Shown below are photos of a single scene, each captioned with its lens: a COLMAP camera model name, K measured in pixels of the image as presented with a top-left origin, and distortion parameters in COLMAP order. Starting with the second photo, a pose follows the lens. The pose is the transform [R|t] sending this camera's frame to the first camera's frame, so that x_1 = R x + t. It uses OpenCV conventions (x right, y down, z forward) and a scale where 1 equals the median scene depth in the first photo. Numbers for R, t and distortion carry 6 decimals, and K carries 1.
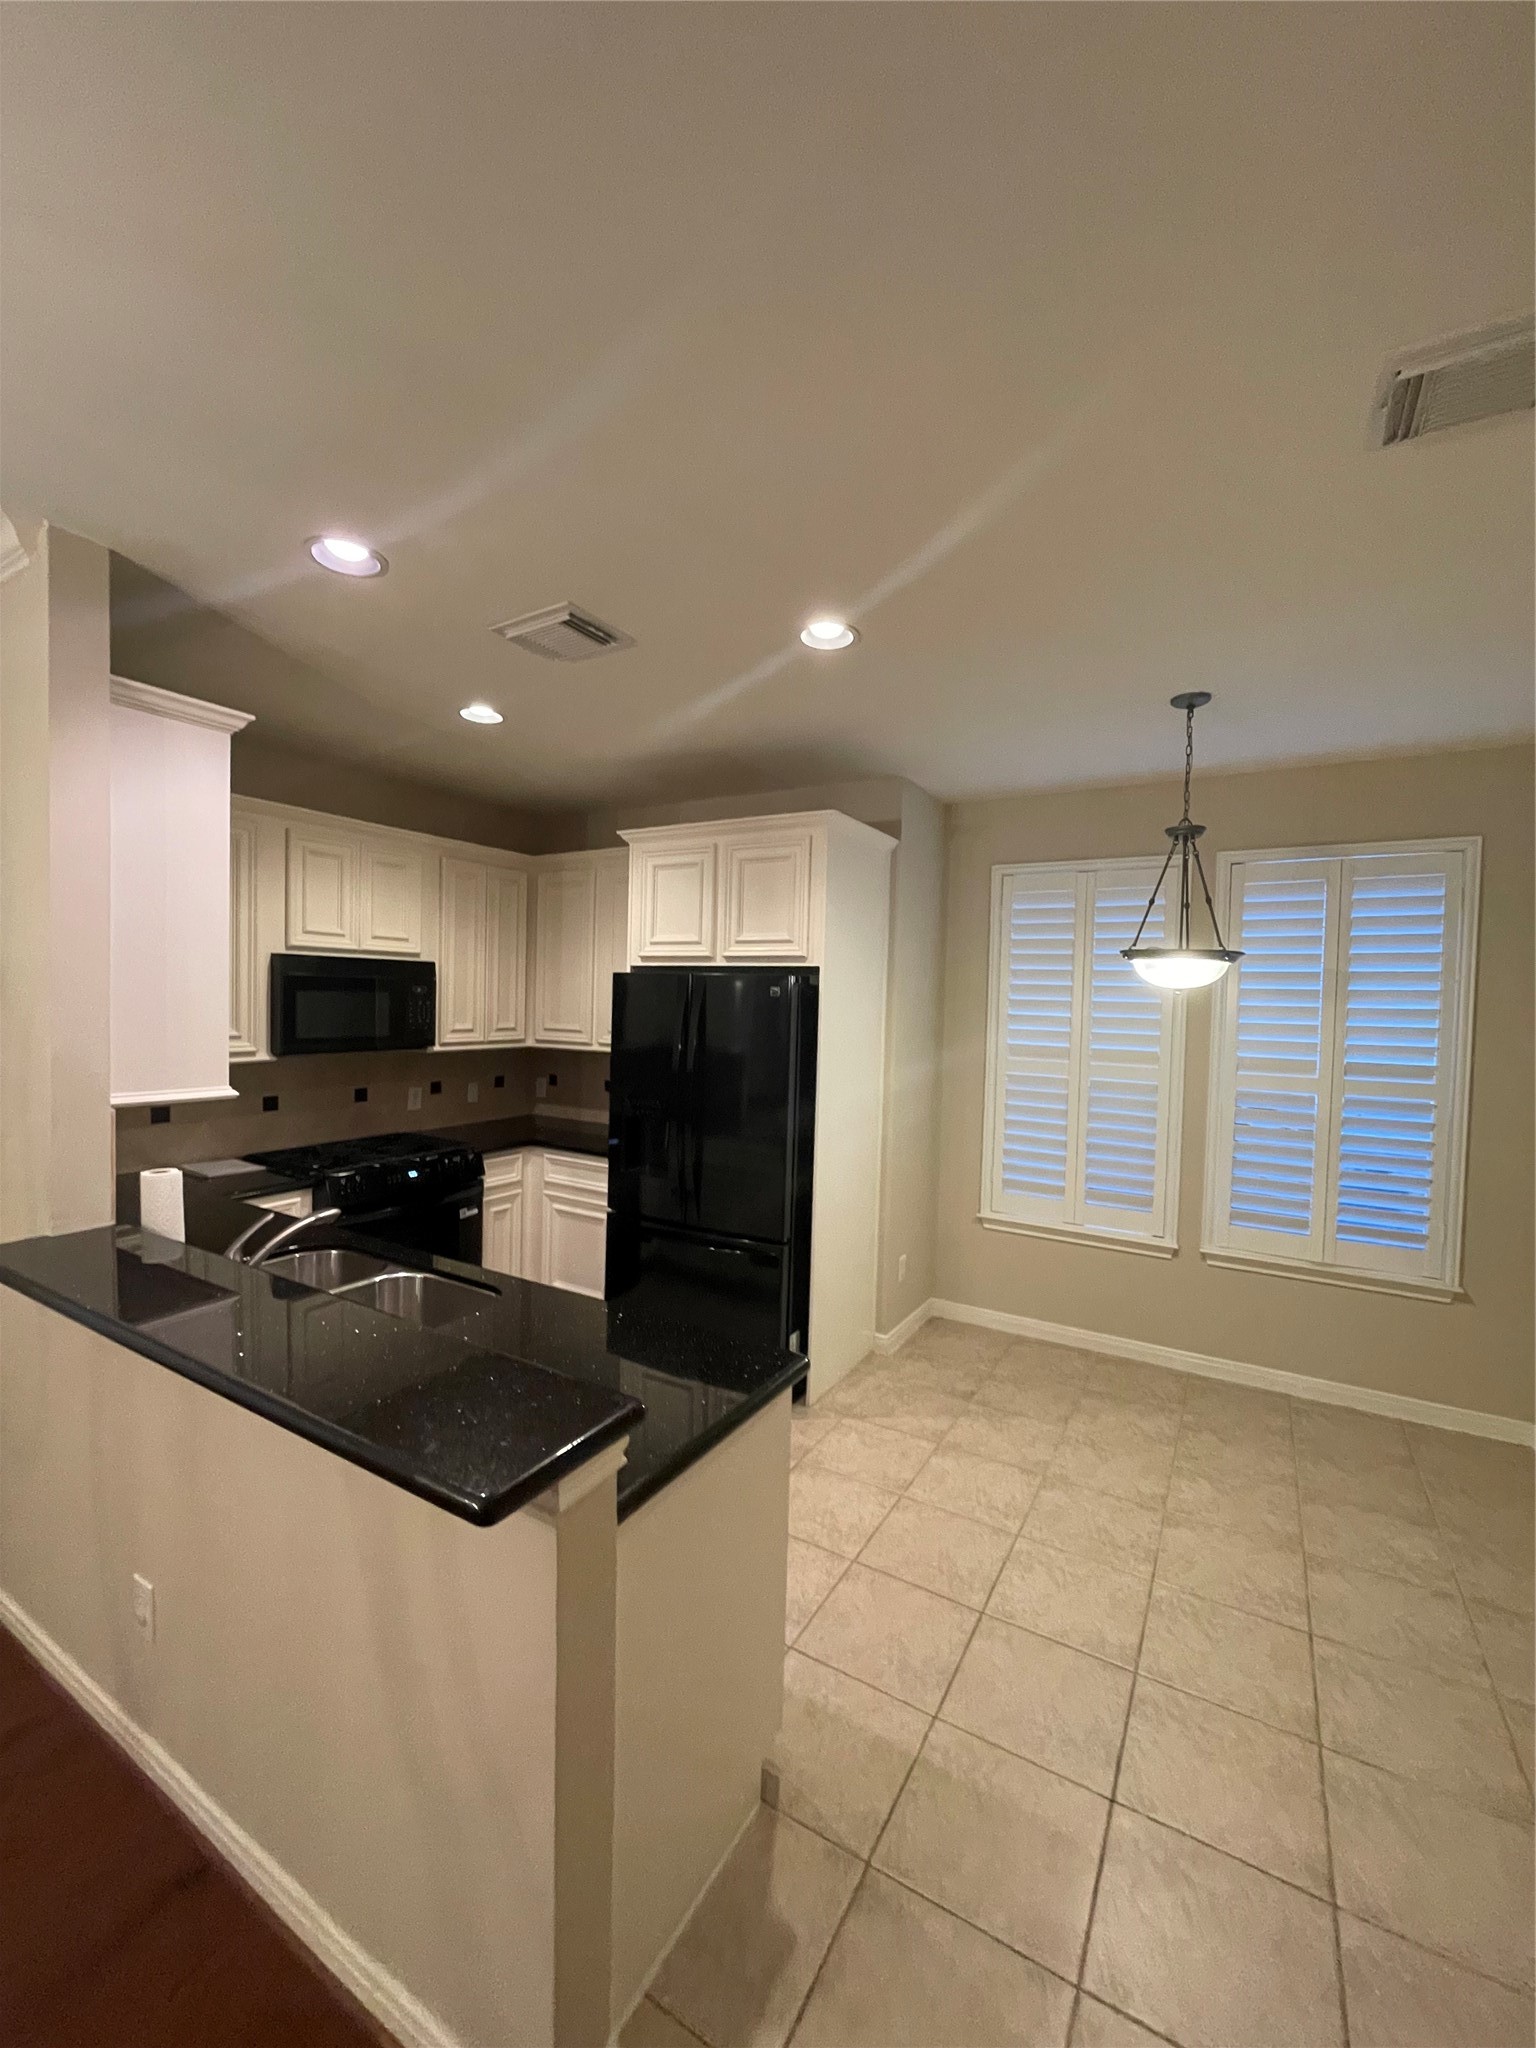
lens RADIAL K [[827.3, 0, 769.7], [0, 827.3, 1028.0], [0, 0, 1]] dist [-0.002809, -0.000214]
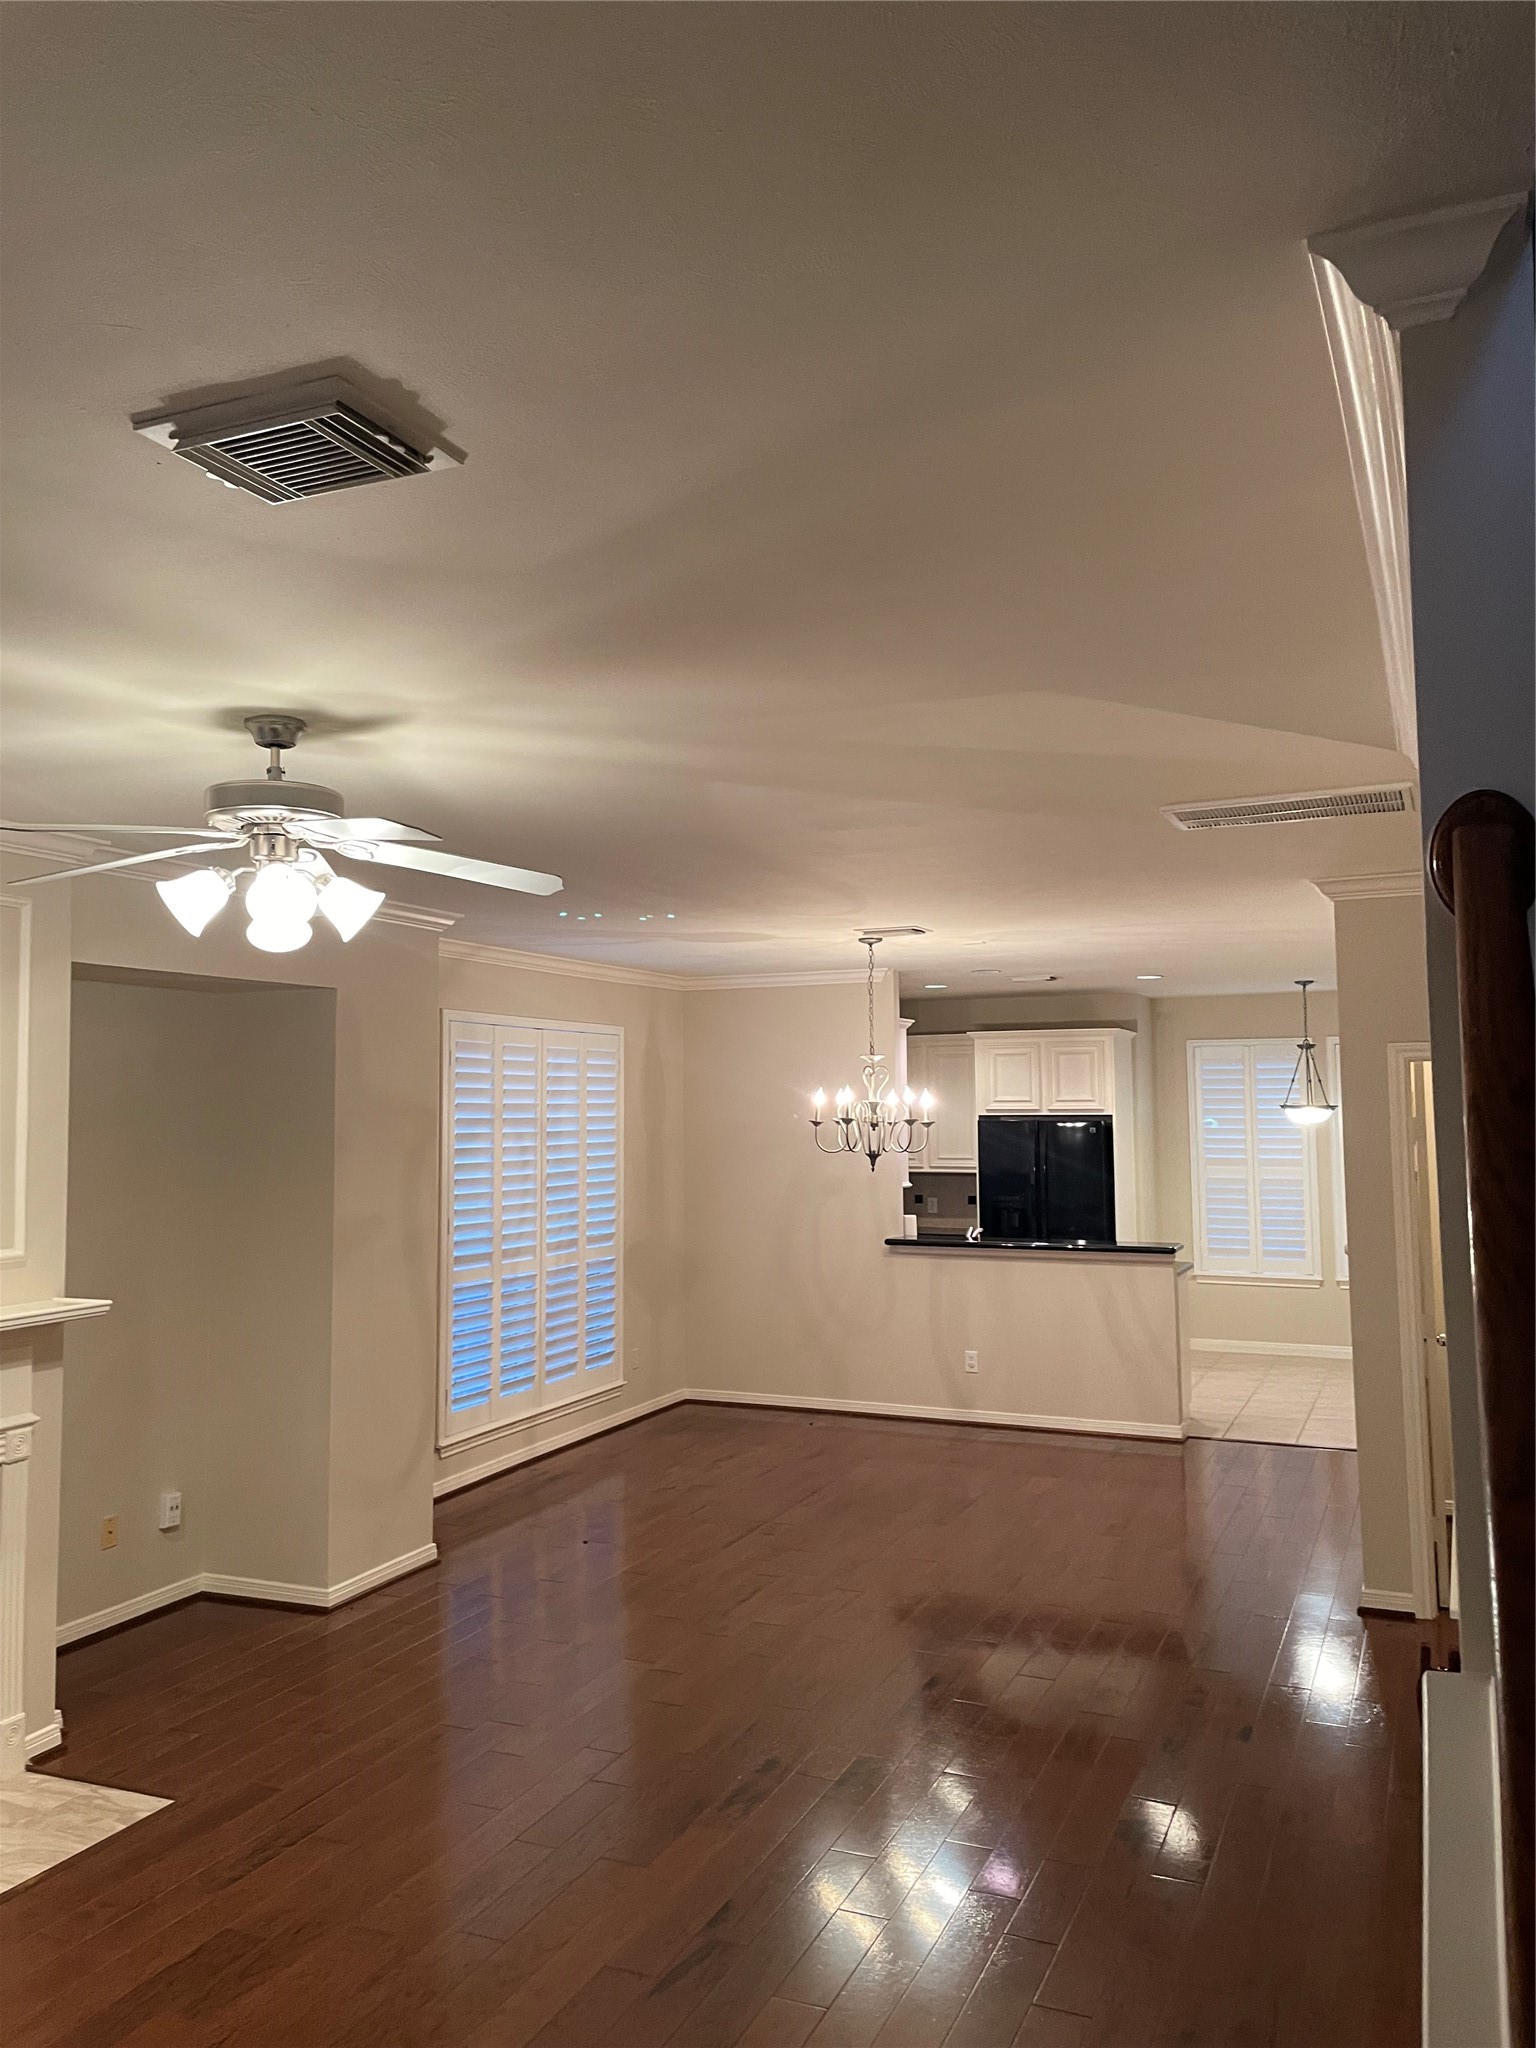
lens RADIAL K [[1530.7, 0, 754.0], [0, 1530.7, 1002.8], [0, 0, 1]] dist [0.080532, -0.114279]
pose [[0.993639, -0.025046, 0.109793, -0.961936], [0.036905, 0.993537, -0.107342, 0.011628], [-0.106394, 0.110711, 0.988141, -1.997881]]
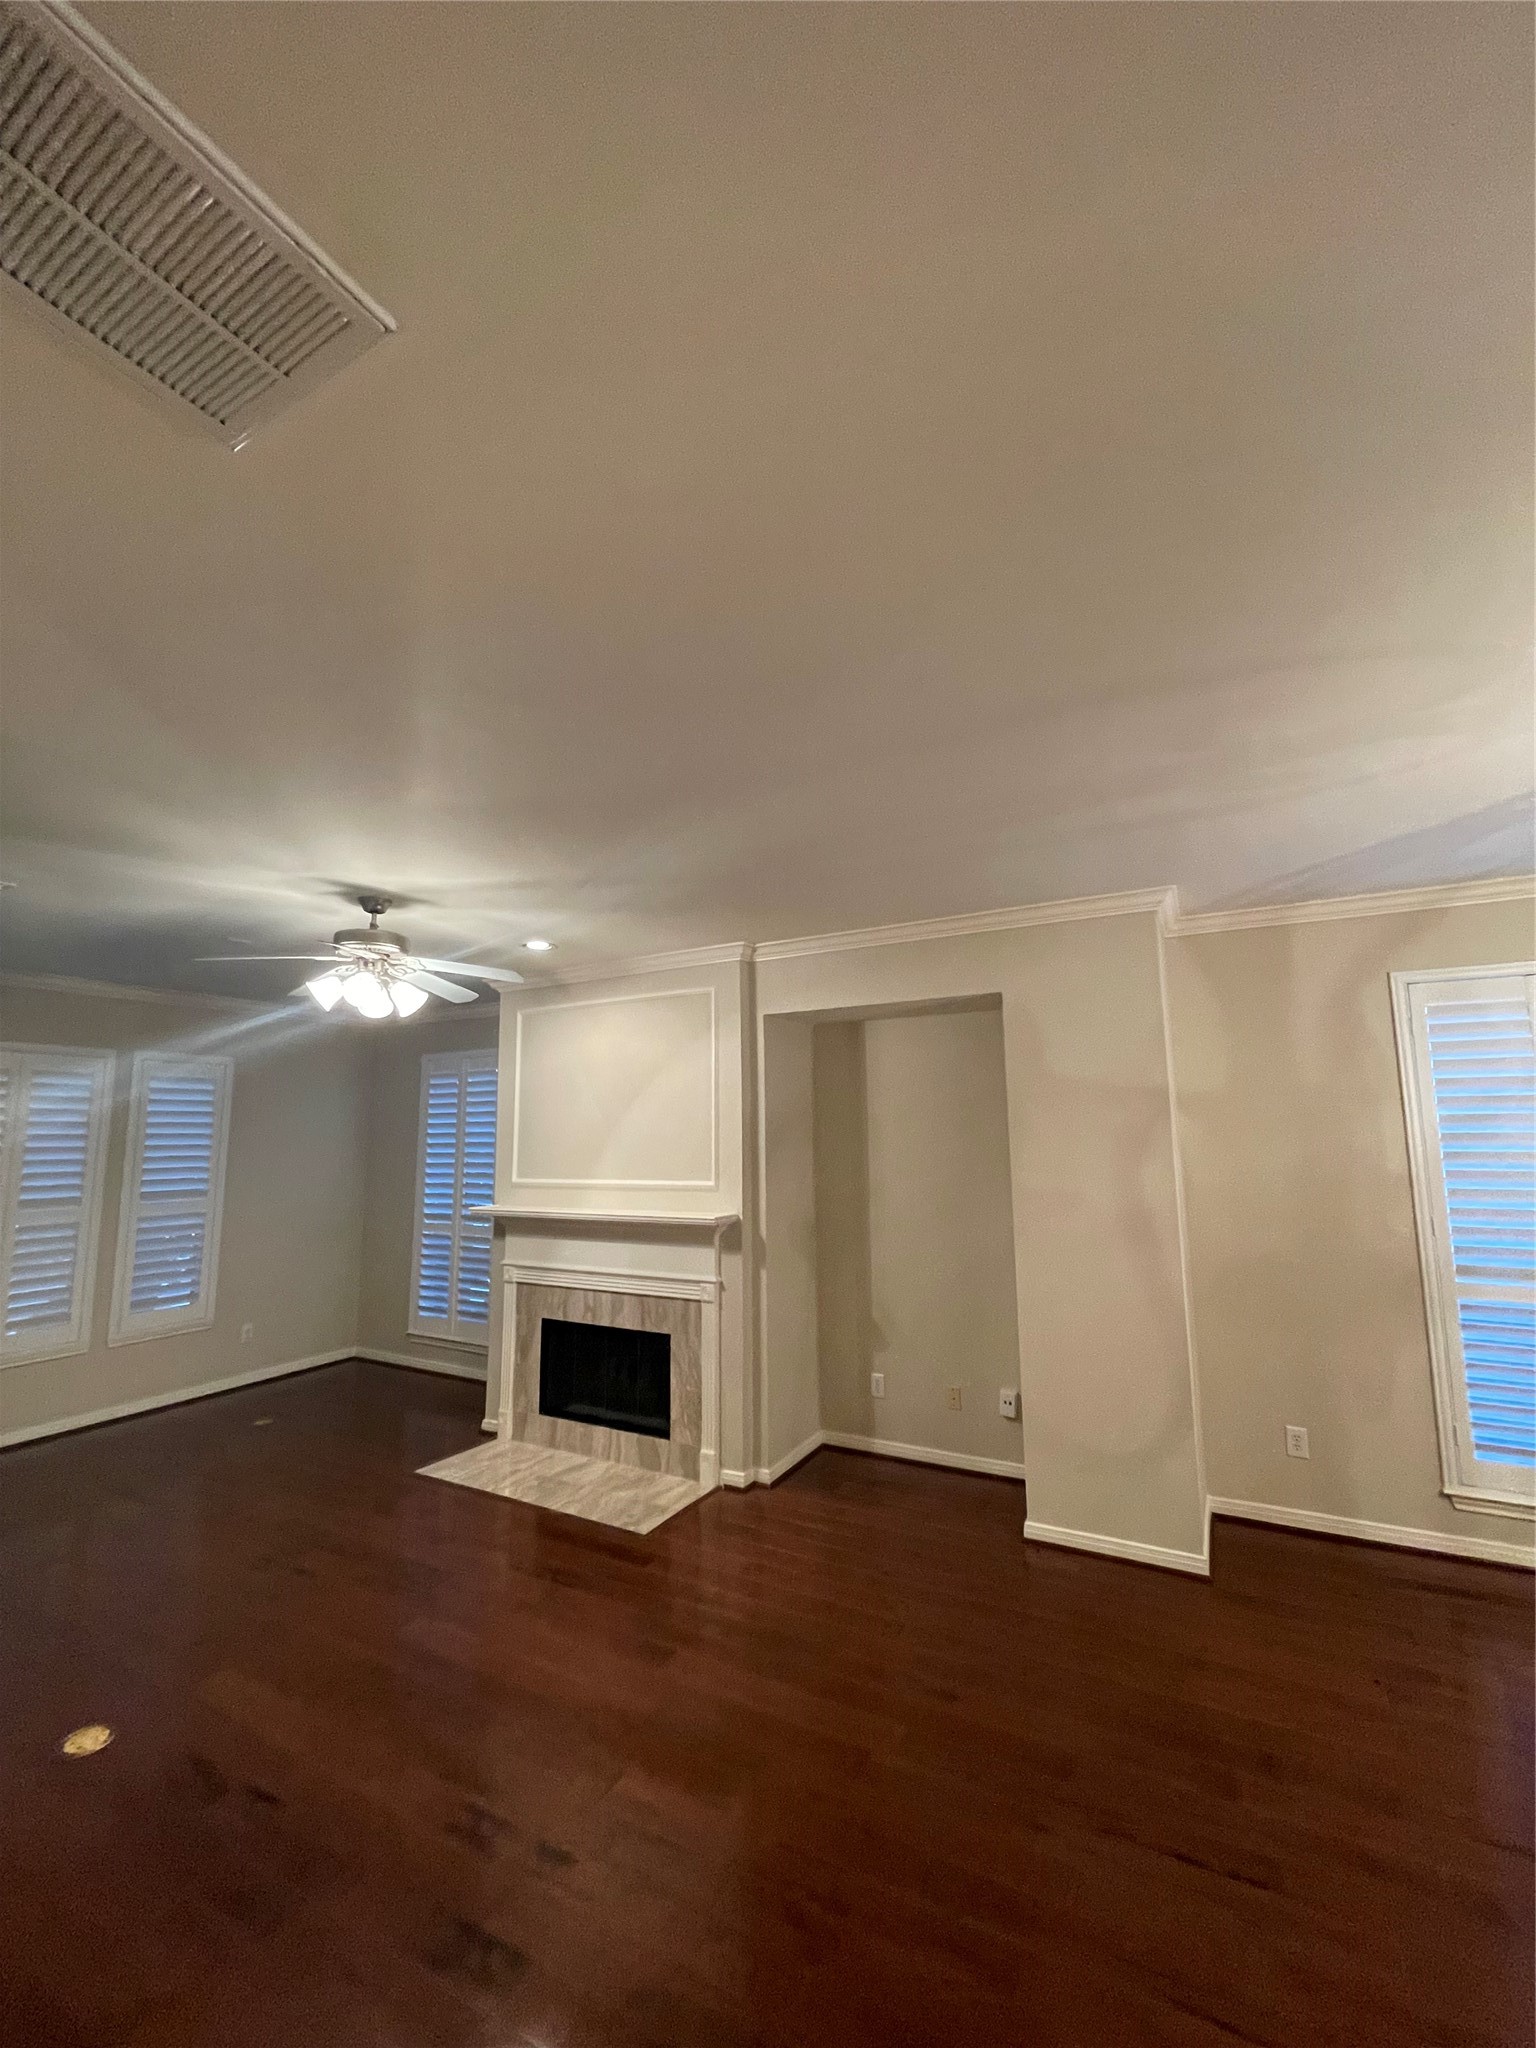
lens RADIAL K [[827.3, 0, 769.7], [0, 827.3, 1028.0], [0, 0, 1]] dist [-0.002809, -0.000214]
pose [[0.030192, -0.150774, -0.988107, -0.223945], [-0.024677, 0.988144, -0.151534, 0.012194], [0.999239, 0.028959, 0.026114, -0.661386]]
